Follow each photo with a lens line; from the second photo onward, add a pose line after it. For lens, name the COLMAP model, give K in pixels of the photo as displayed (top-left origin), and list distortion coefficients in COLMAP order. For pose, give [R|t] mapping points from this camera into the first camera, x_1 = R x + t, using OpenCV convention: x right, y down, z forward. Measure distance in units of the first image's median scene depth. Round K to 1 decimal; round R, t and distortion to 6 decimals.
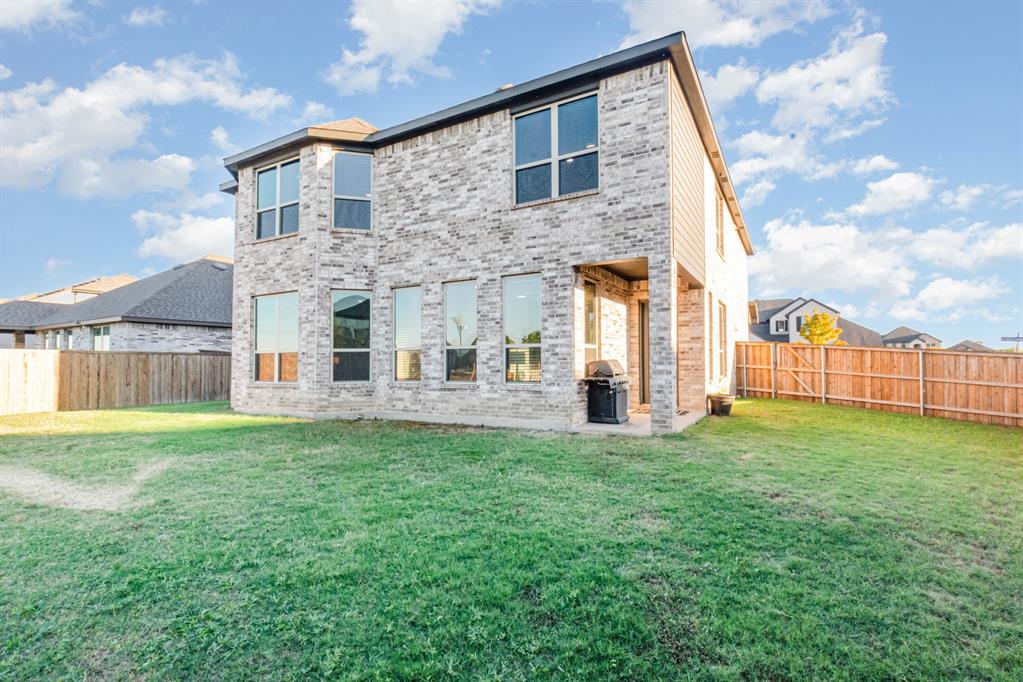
lens RADIAL K [[460.0, 0, 513.4], [0, 460.0, 347.6], [0, 0, 1]] dist [0.005325, -0.001278]
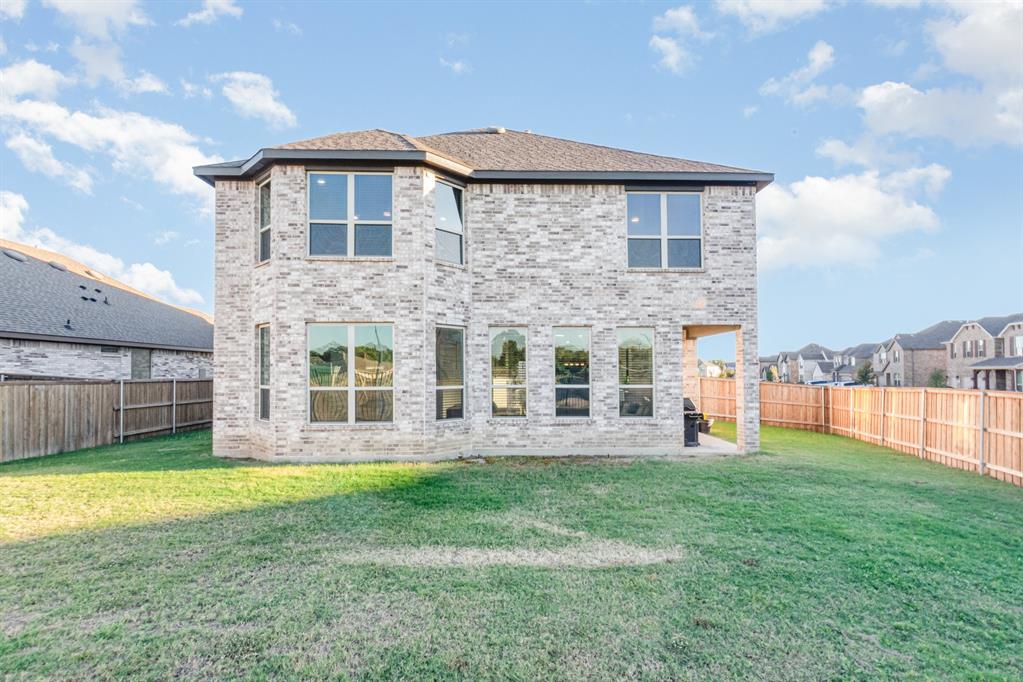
lens RADIAL K [[460.0, 0, 514.3], [0, 460.0, 364.4], [0, 0, 1]] dist [0.005325, -0.001278]
pose [[0.871256, 0.017384, 0.490520, -0.761579], [-0.020325, 0.999793, 0.000667, -0.050209], [-0.490407, -0.010551, 0.871430, 0.094932]]
